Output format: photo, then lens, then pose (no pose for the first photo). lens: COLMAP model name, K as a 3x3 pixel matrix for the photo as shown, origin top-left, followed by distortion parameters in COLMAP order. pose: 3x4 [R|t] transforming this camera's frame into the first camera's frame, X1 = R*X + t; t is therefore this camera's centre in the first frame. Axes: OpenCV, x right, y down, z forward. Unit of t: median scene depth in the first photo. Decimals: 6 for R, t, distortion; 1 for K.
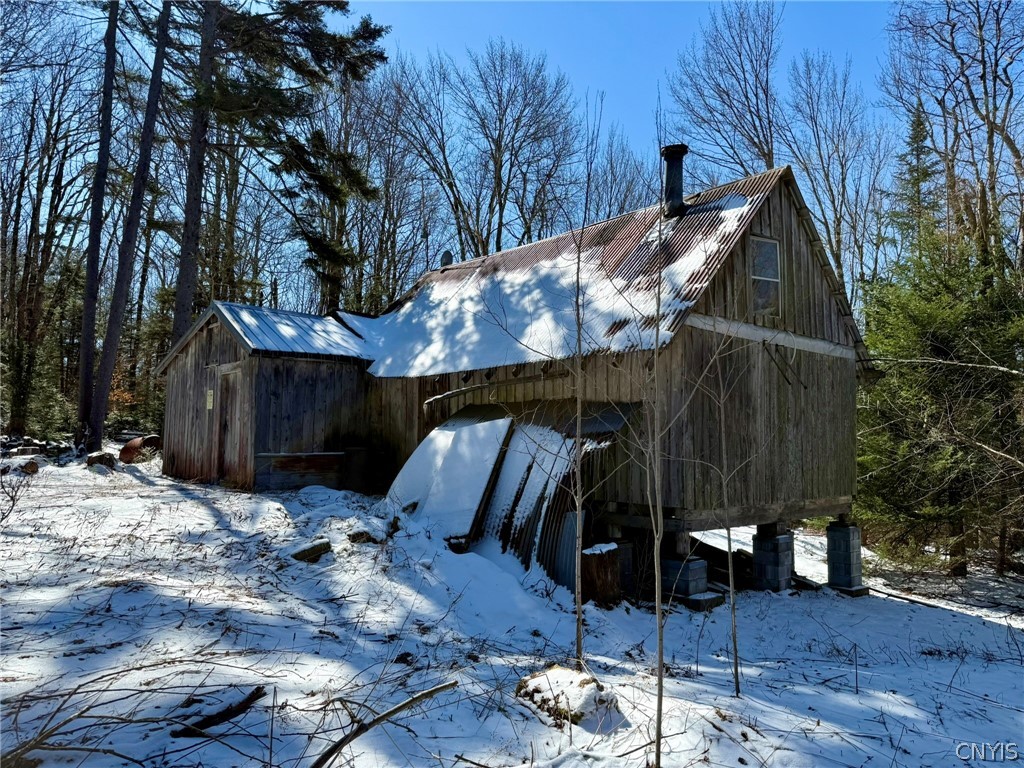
lens RADIAL K [[708.0, 0, 510.5], [0, 708.0, 384.2], [0, 0, 1]] dist [0.051166, -0.062492]
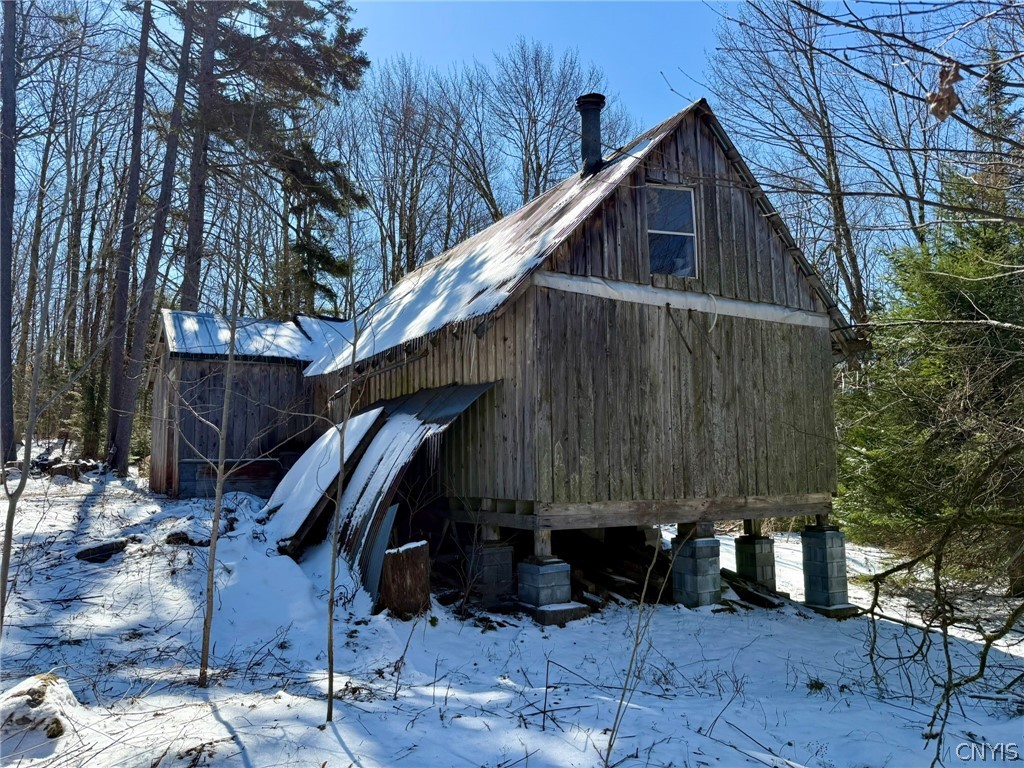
lens RADIAL K [[708.0, 0, 513.7], [0, 708.0, 383.3], [0, 0, 1]] dist [0.051166, -0.062492]
pose [[0.982453, -0.043198, -0.181441, 0.301799], [0.036523, 0.998533, -0.039972, 0.054323], [0.182902, 0.032643, 0.982589, 0.135295]]
